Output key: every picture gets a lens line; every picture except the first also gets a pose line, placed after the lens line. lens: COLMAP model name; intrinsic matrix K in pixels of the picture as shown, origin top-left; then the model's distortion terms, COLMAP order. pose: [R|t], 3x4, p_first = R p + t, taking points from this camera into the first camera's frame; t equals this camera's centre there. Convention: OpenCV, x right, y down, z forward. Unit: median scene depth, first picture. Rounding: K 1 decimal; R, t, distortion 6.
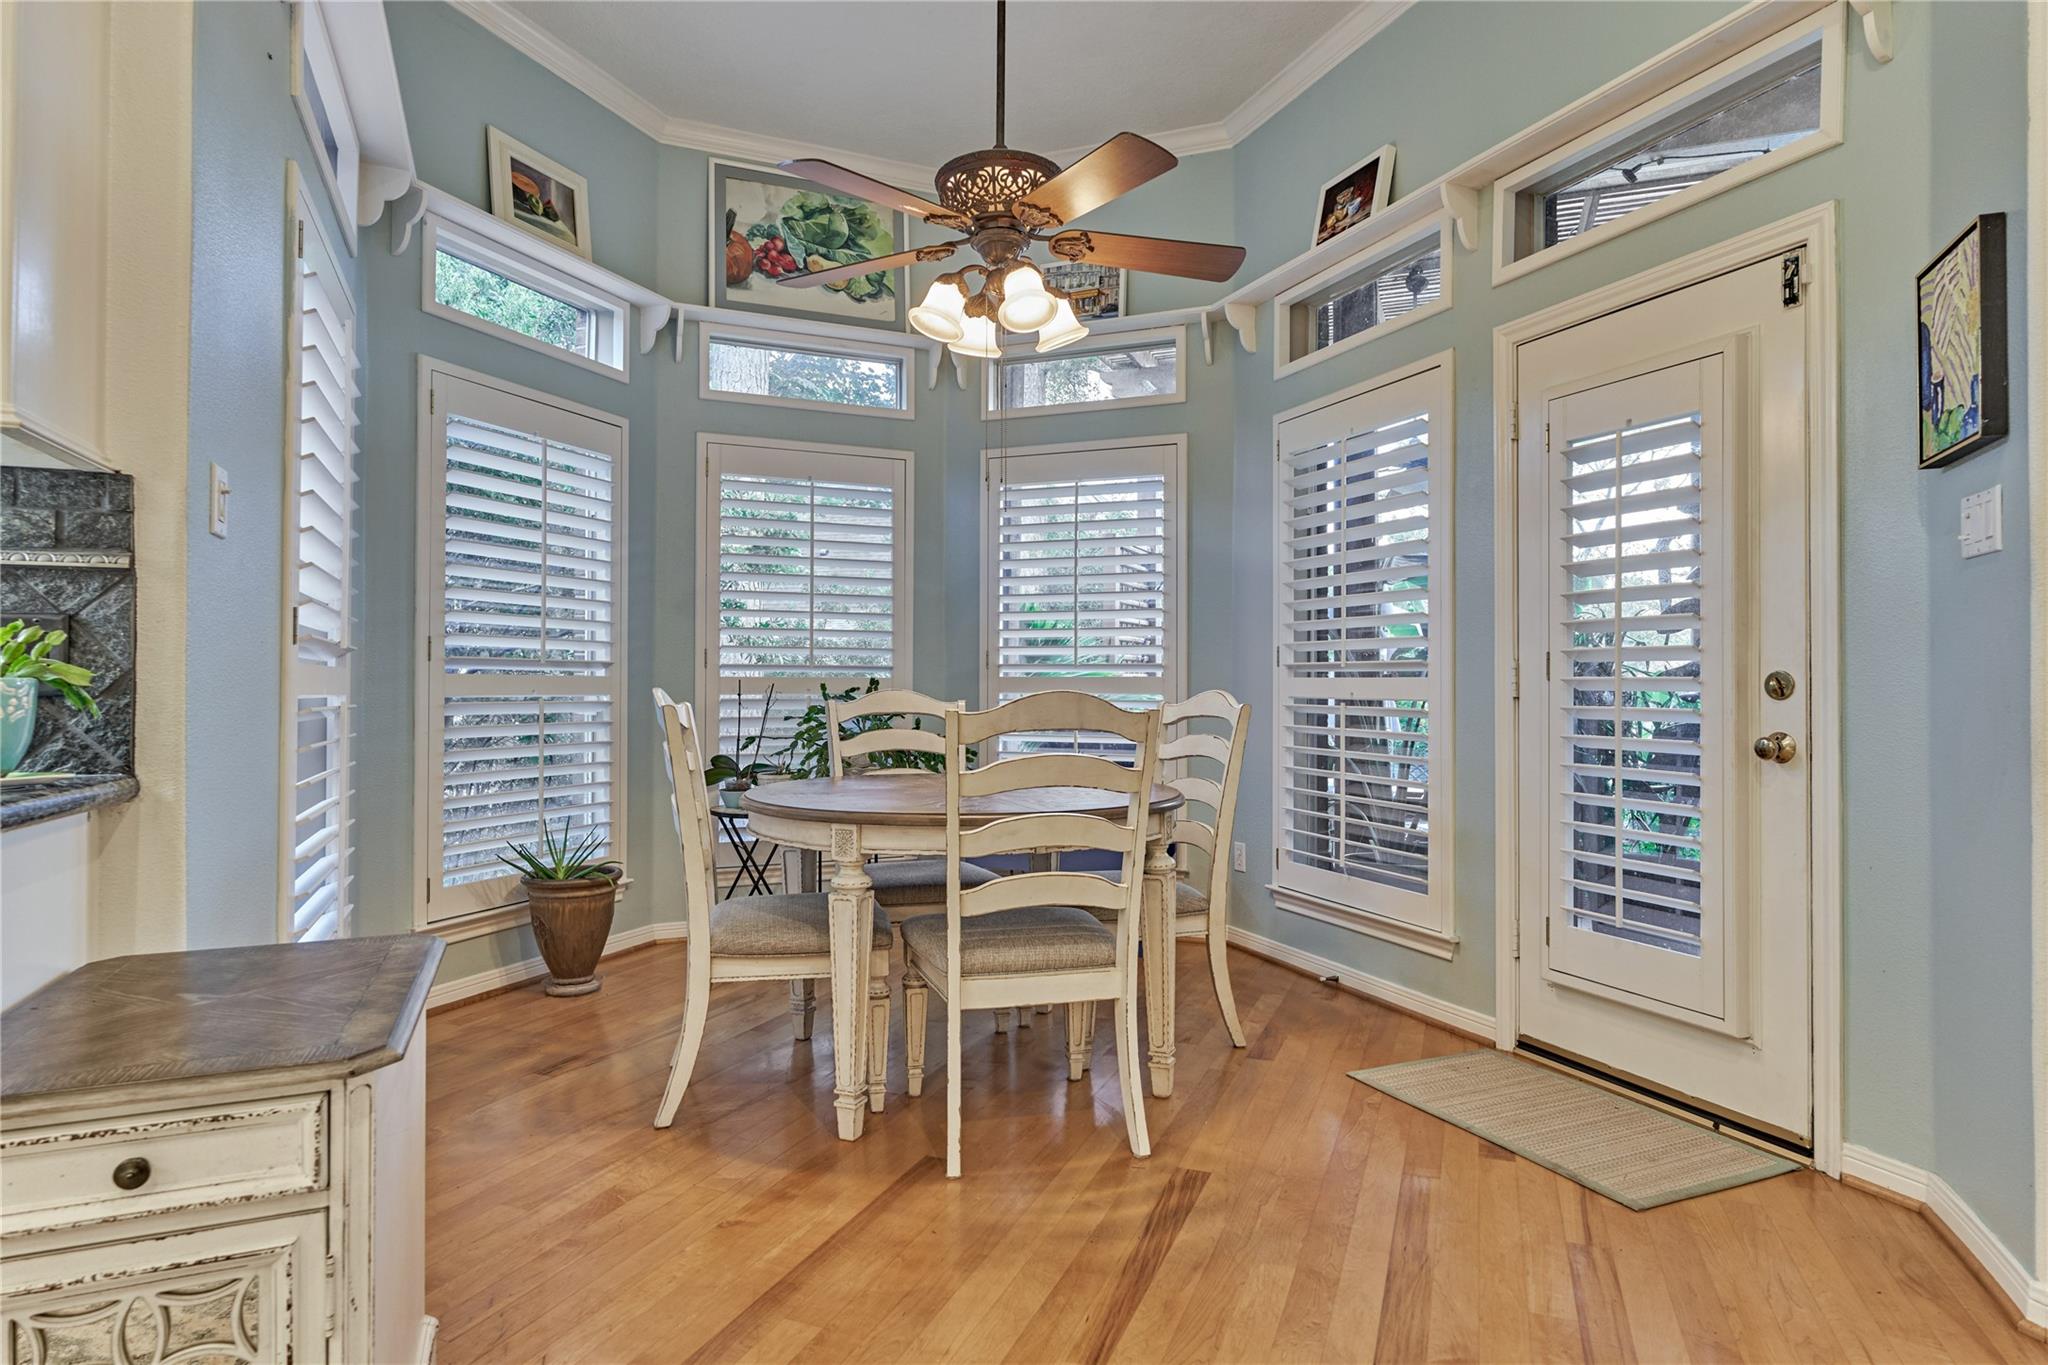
lens RADIAL K [[1122.6, 0, 1024.0], [0, 1122.6, 682.5], [0, 0, 1]] dist [0.000256, 0.000373]
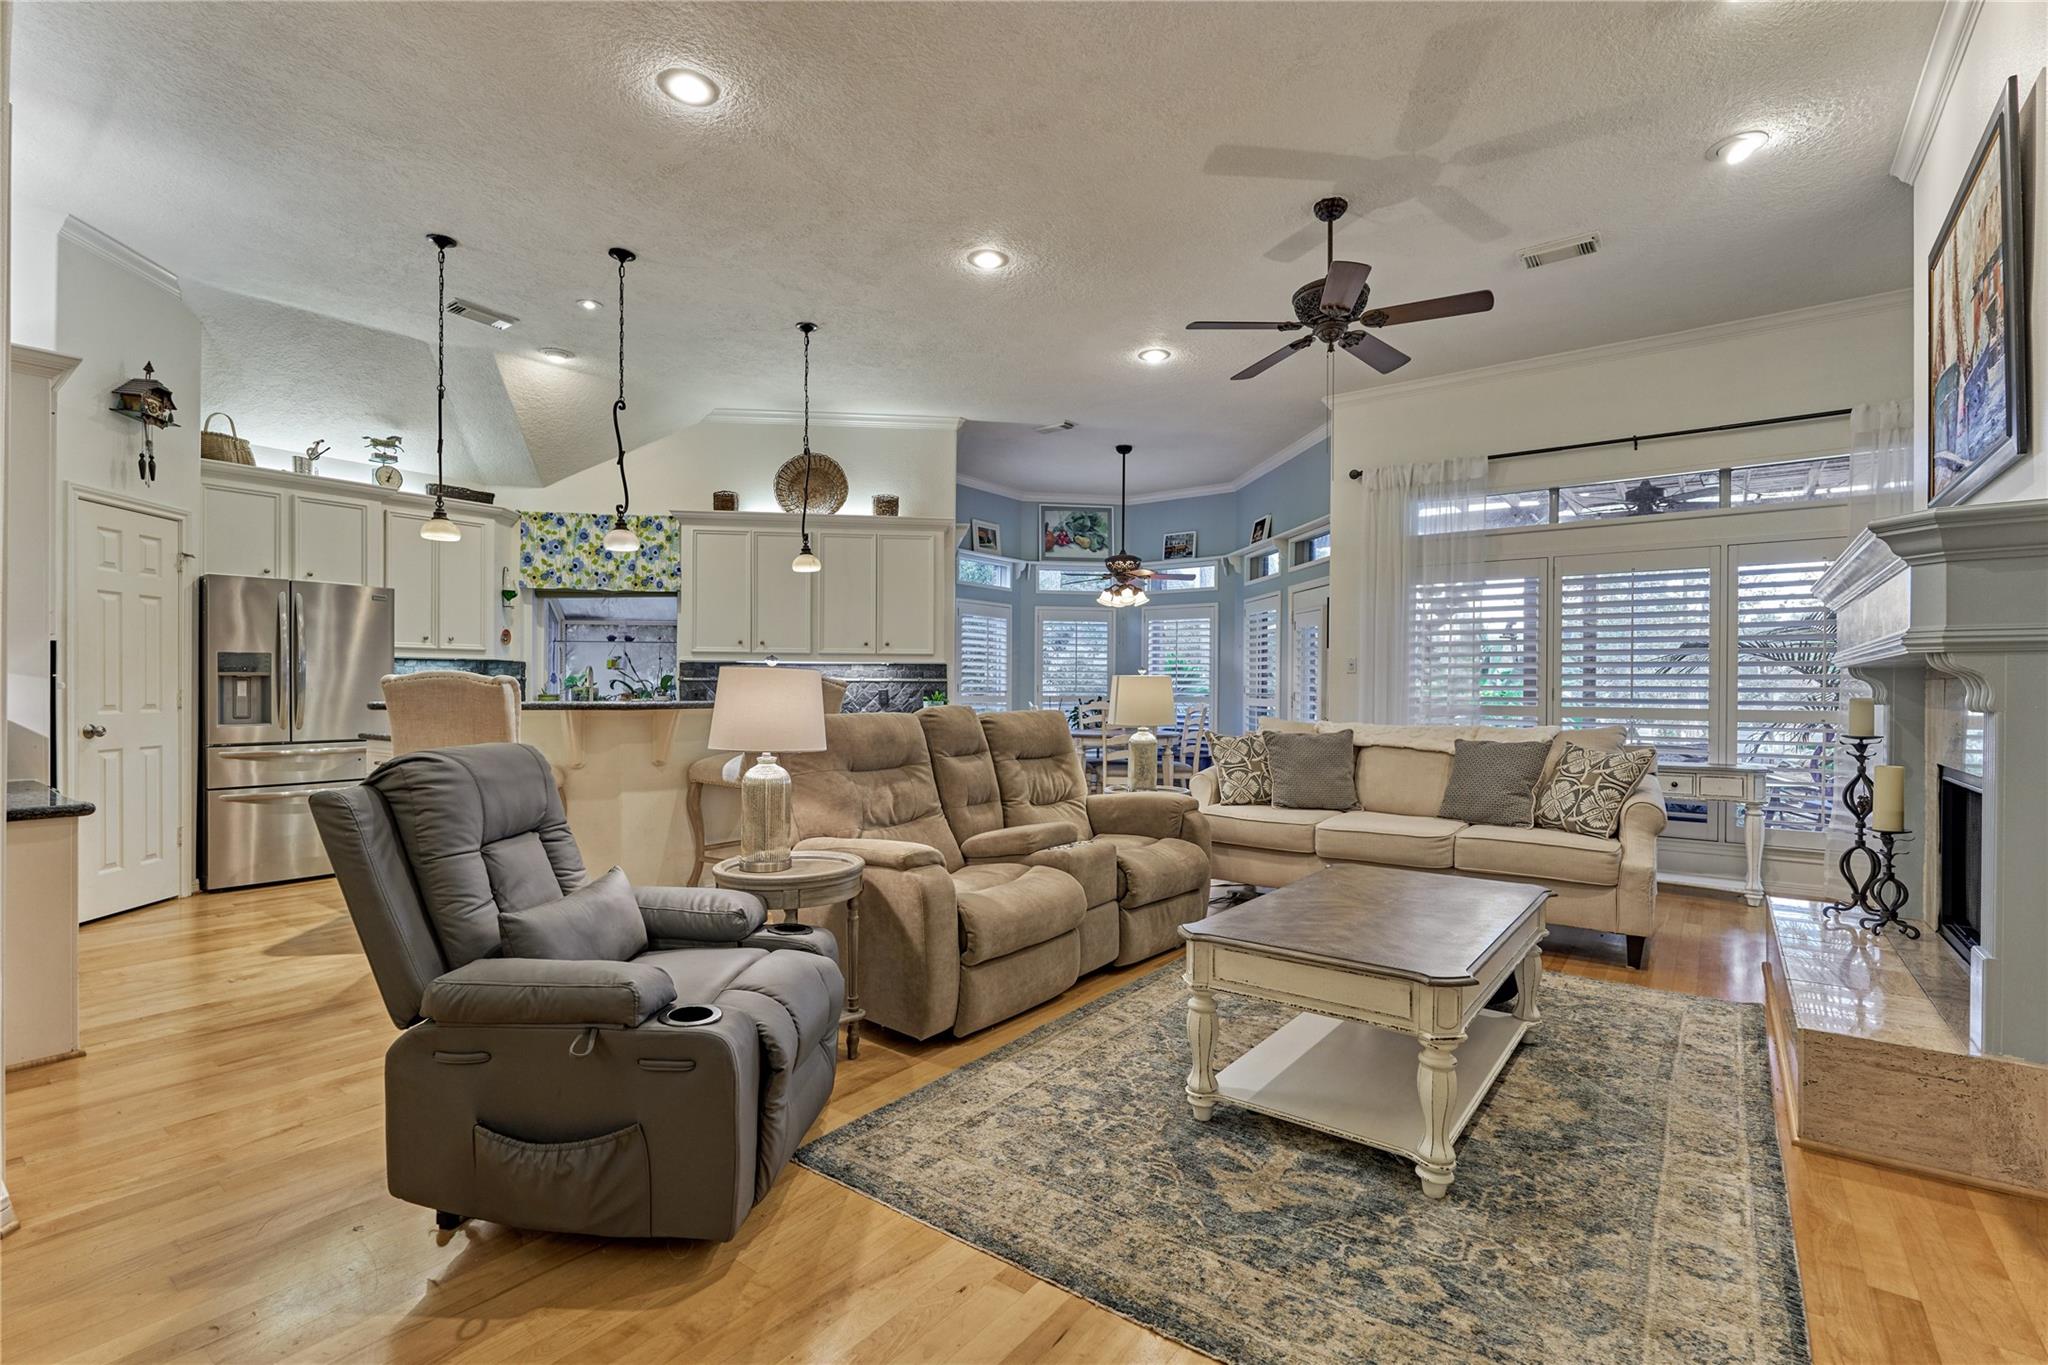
lens RADIAL K [[921.6, 0, 1025.1], [0, 921.6, 690.3], [0, 0, 1]] dist [-0.001712, -0.000333]
pose [[0.964386, 0.003320, -0.264477, 0.299666], [-0.002341, 0.999989, 0.004017, -0.028498], [0.264488, -0.003255, 0.964384, -1.250450]]
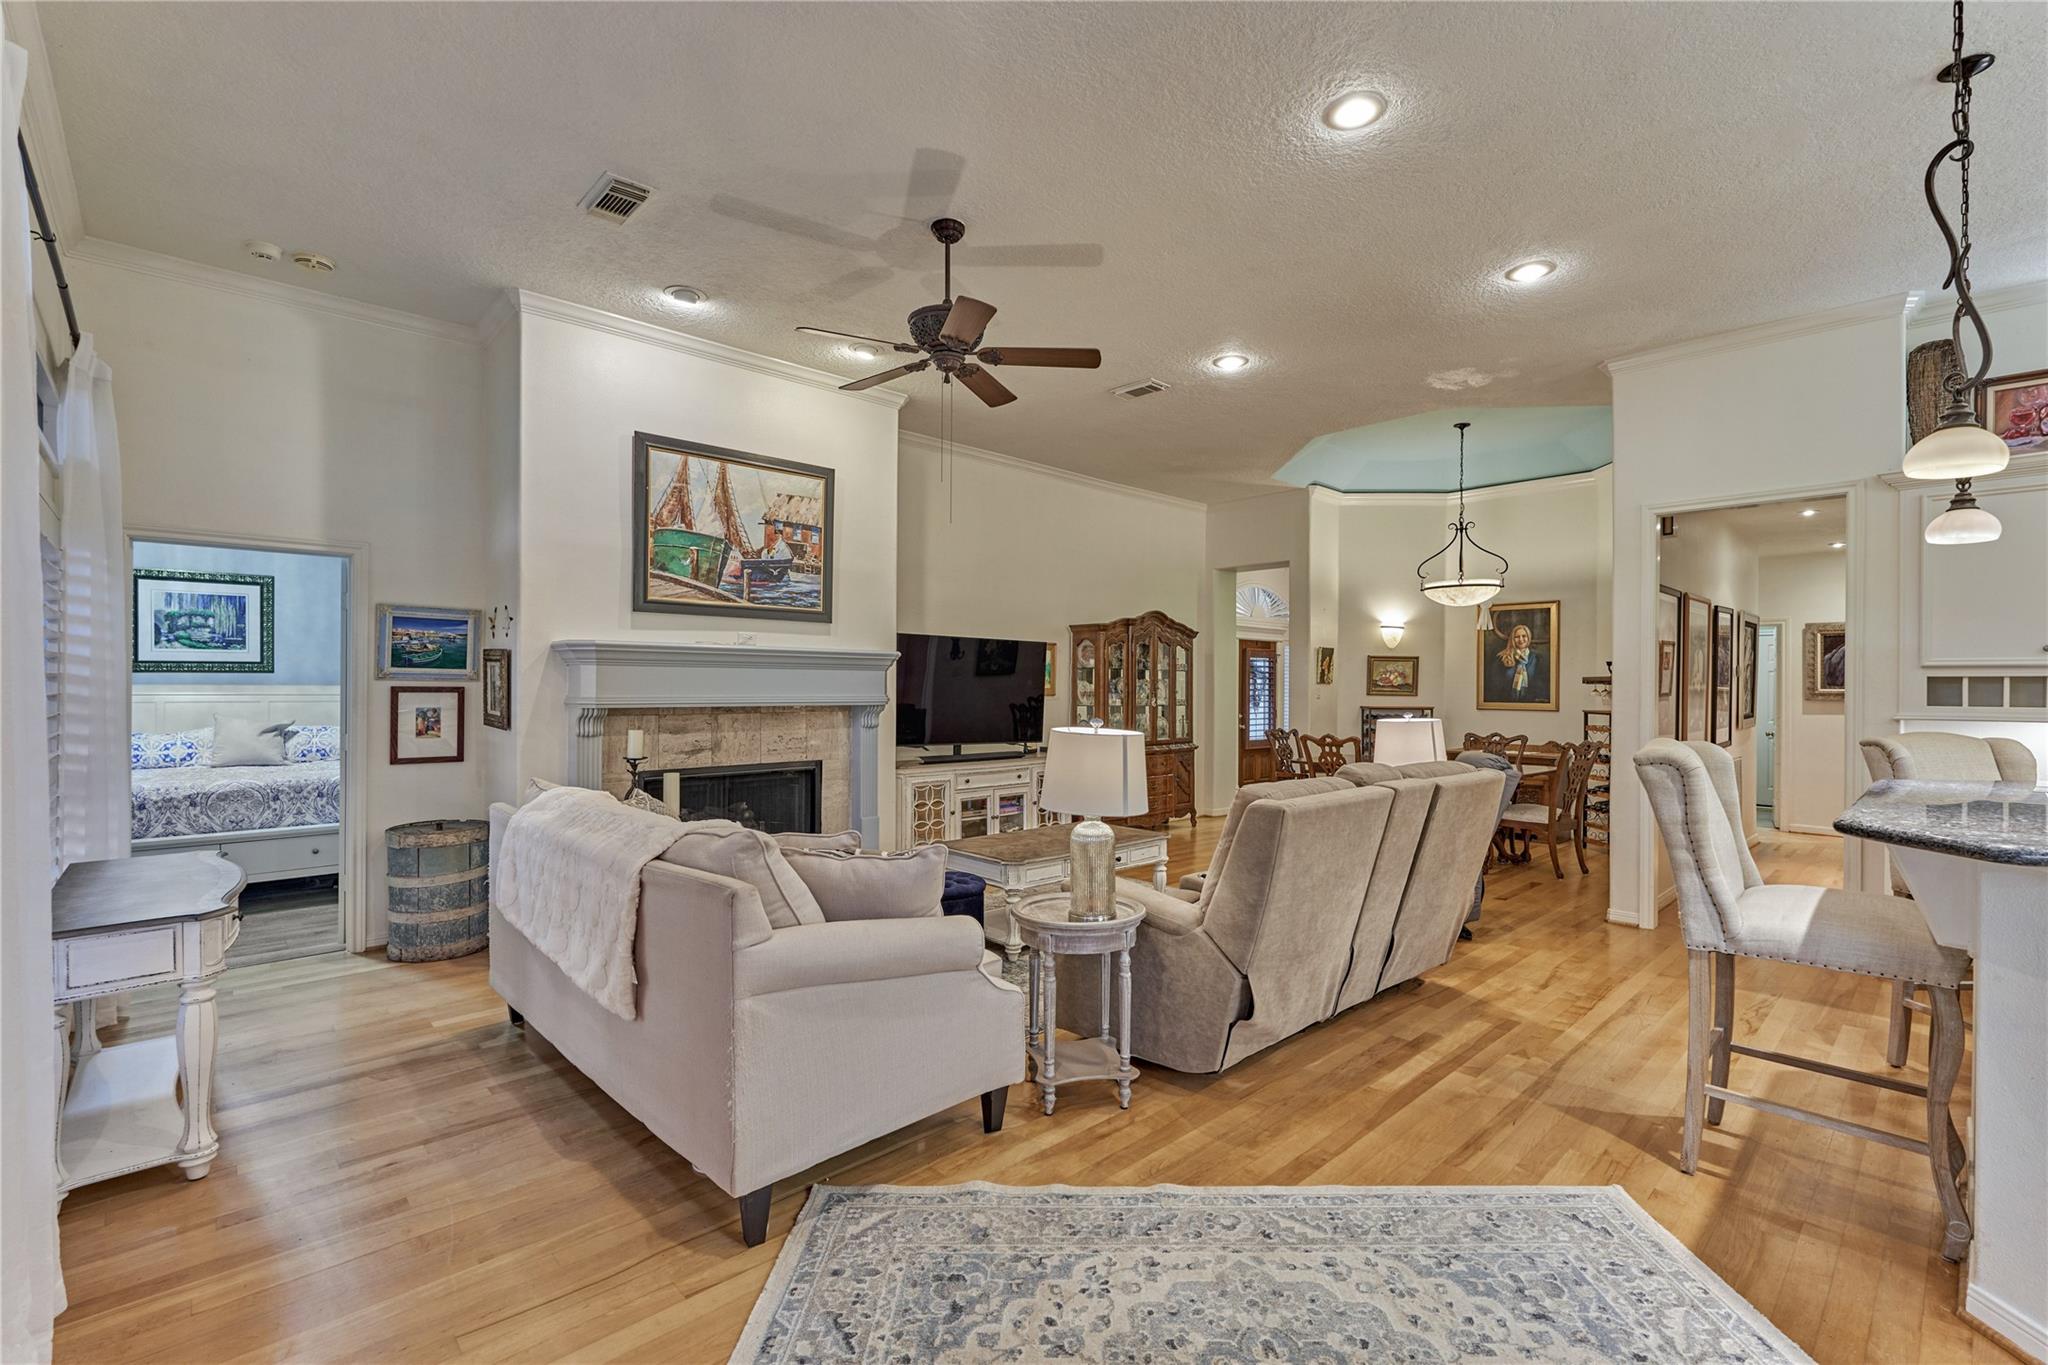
lens RADIAL K [[898.4, 0, 1029.3], [0, 898.4, 687.2], [0, 0, 1]] dist [-0.002827, -0.000452]
pose [[-0.908335, -0.007578, 0.418174, -0.092977], [-0.008480, 0.999964, -0.000299, -0.075948], [-0.418157, -0.003818, -0.908367, 0.517515]]
